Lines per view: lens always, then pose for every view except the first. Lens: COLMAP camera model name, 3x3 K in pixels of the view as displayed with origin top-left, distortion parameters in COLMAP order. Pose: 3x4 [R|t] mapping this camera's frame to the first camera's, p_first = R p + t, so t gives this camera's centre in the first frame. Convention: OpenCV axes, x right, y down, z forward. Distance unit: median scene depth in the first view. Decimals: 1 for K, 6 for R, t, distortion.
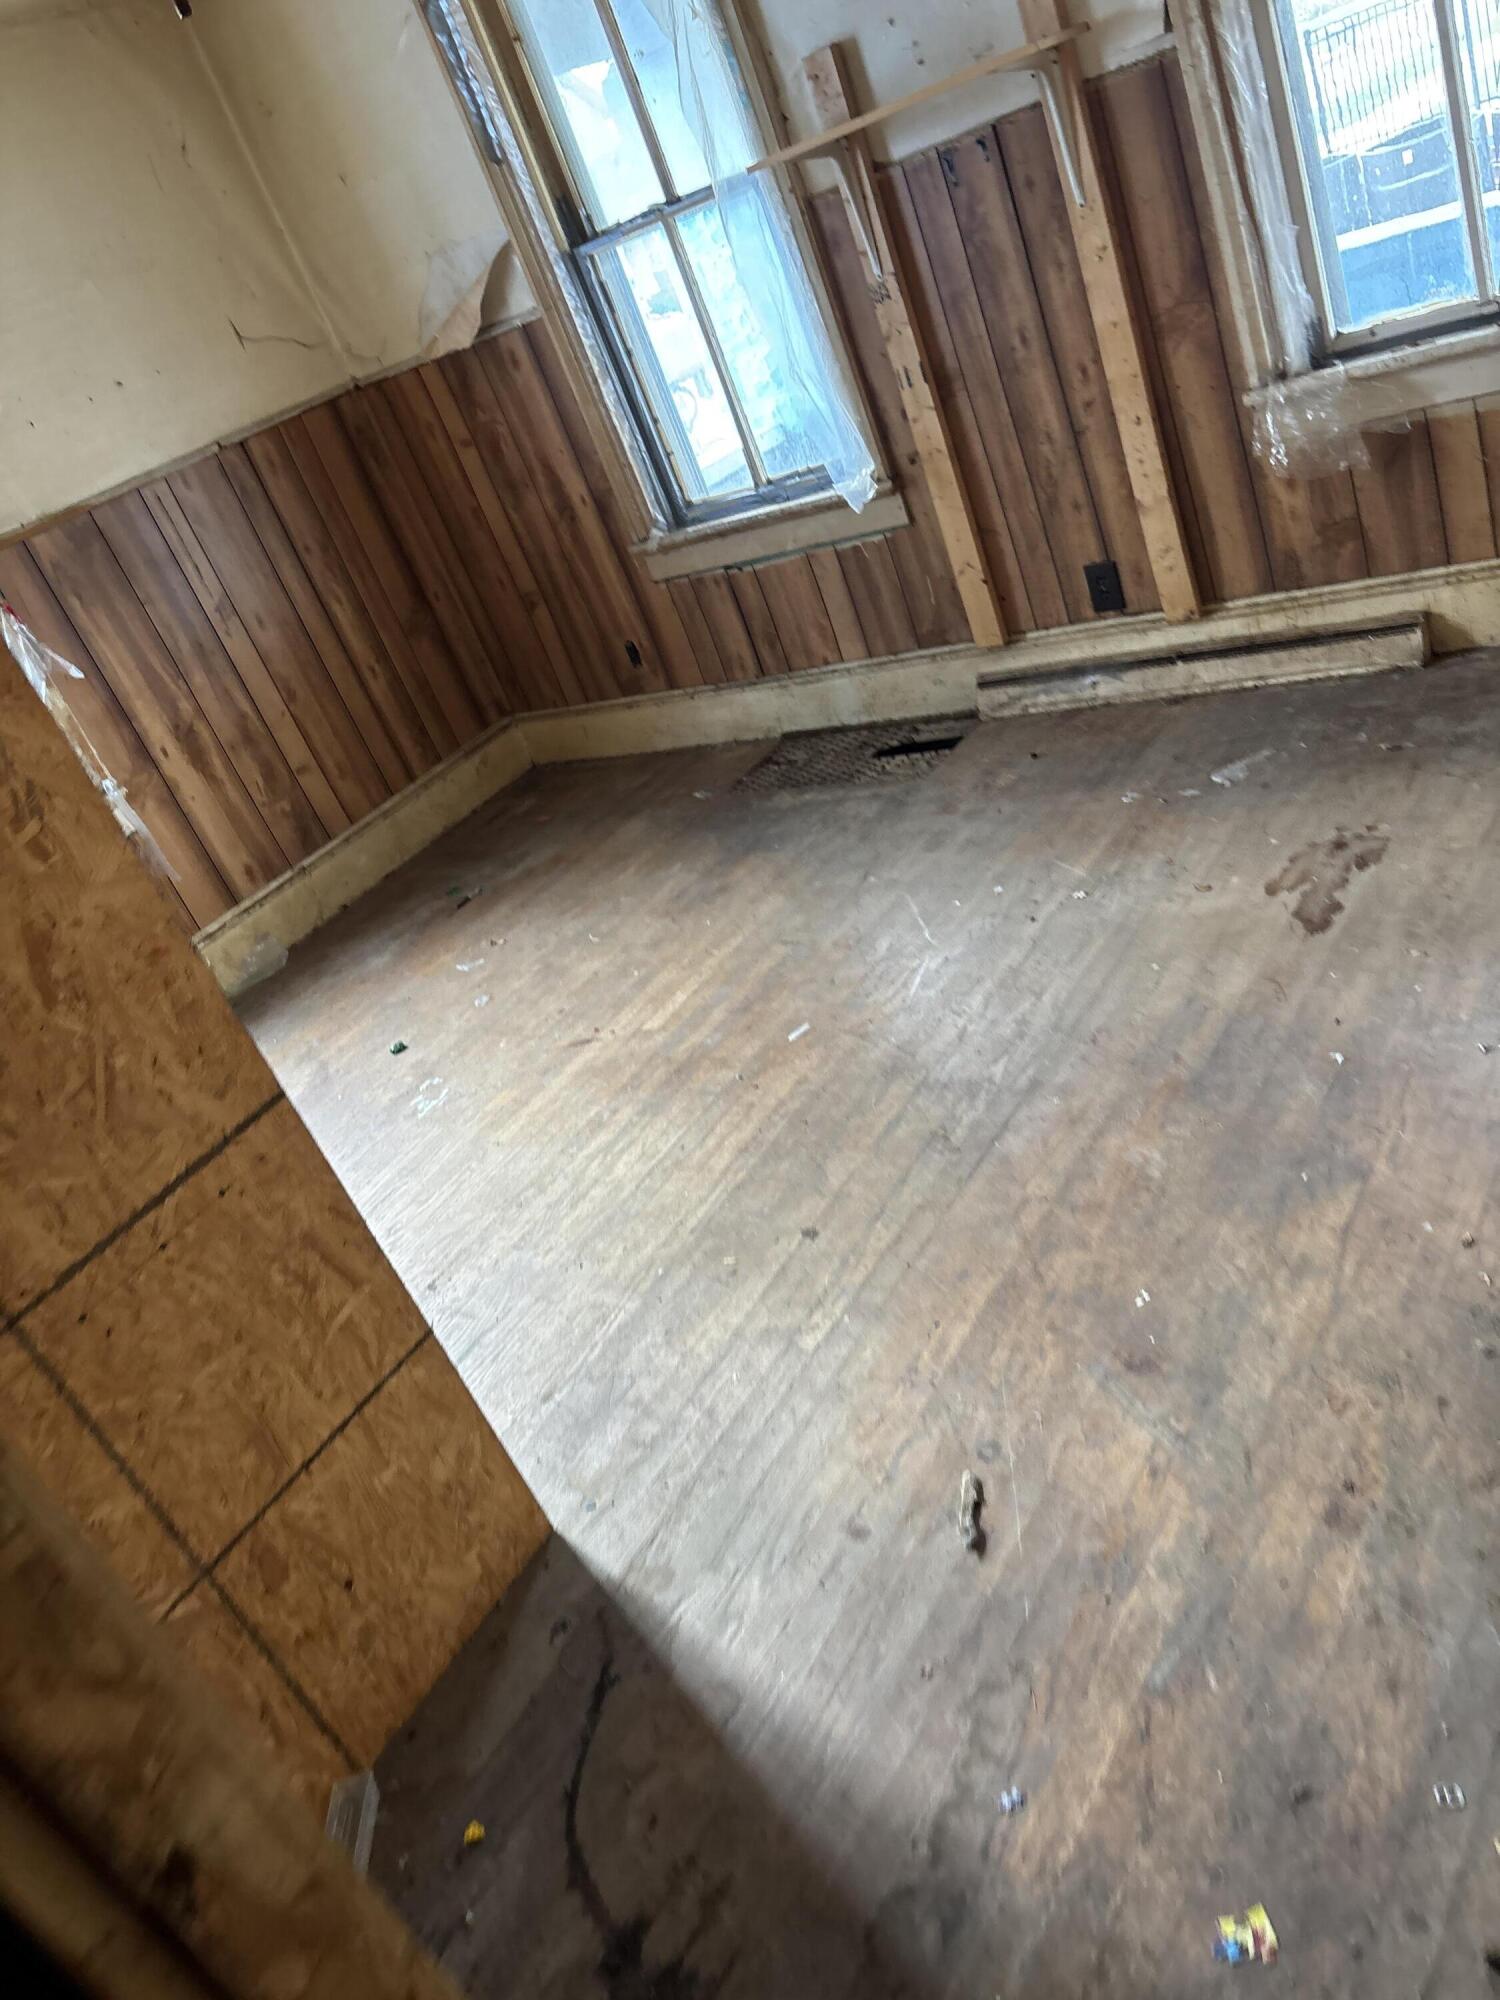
lens RADIAL K [[1561.0, 0, 750.0], [0, 1561.0, 1000.0], [0, 0, 1]] dist [0.008412, -0.005469]
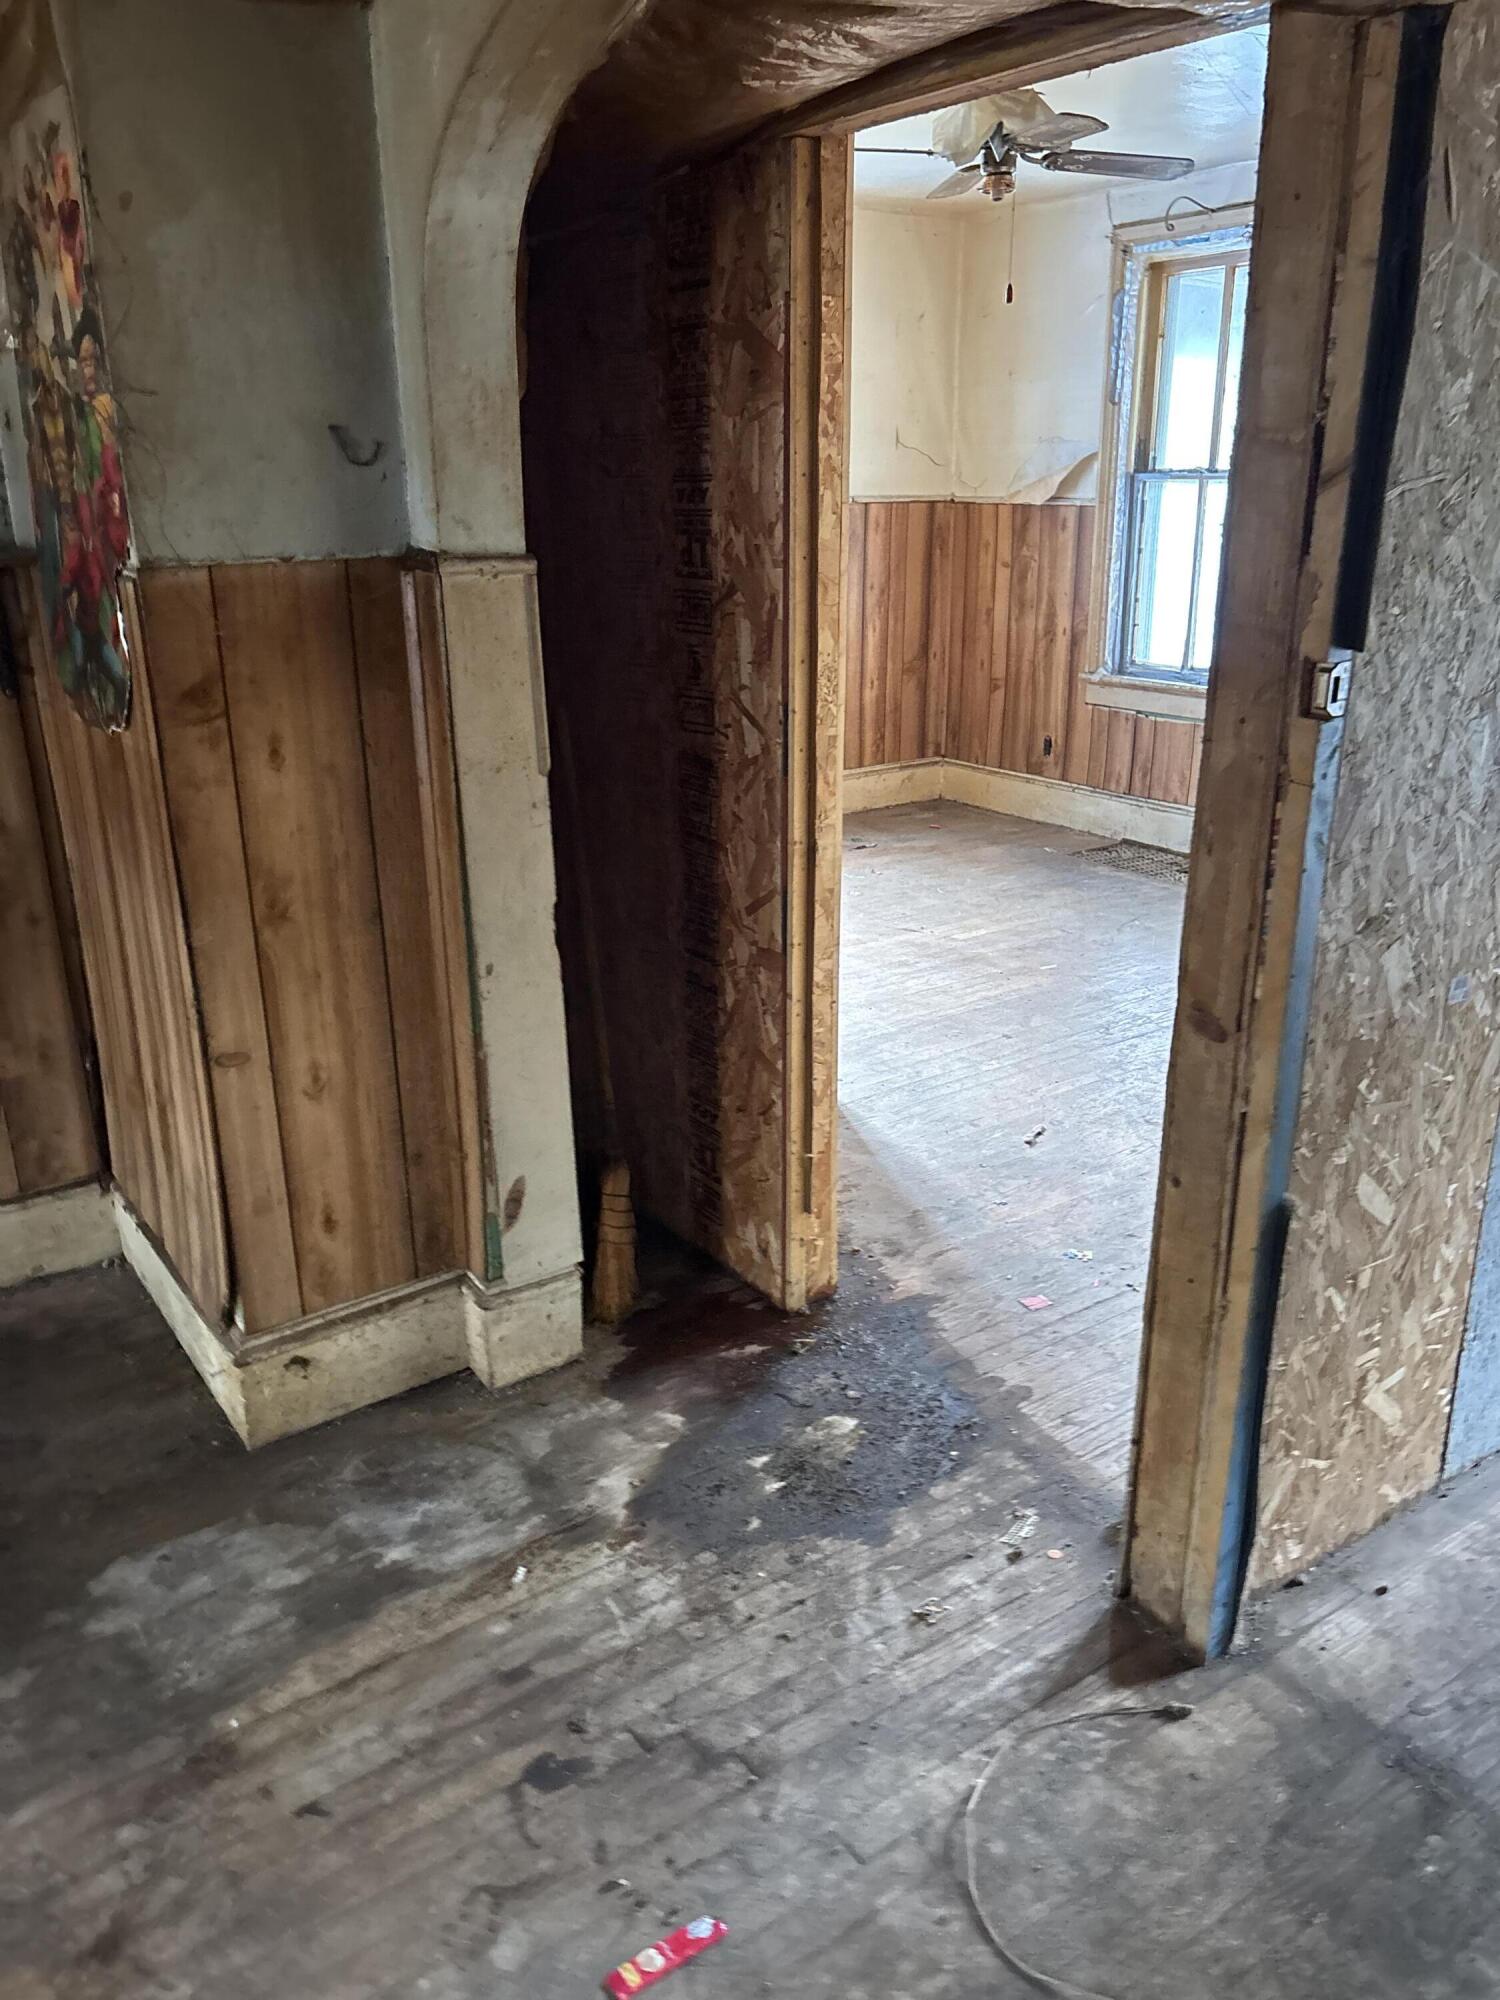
lens RADIAL K [[1542.3, 0, 750.0], [0, 1542.3, 1000.0], [0, 0, 1]] dist [-0.007058, -0.001336]
pose [[0.880490, 0.435587, -0.187087, 0.049428], [-0.452344, 0.890044, -0.056620, 0.186268], [0.141853, 0.134481, 0.980710, -0.364374]]
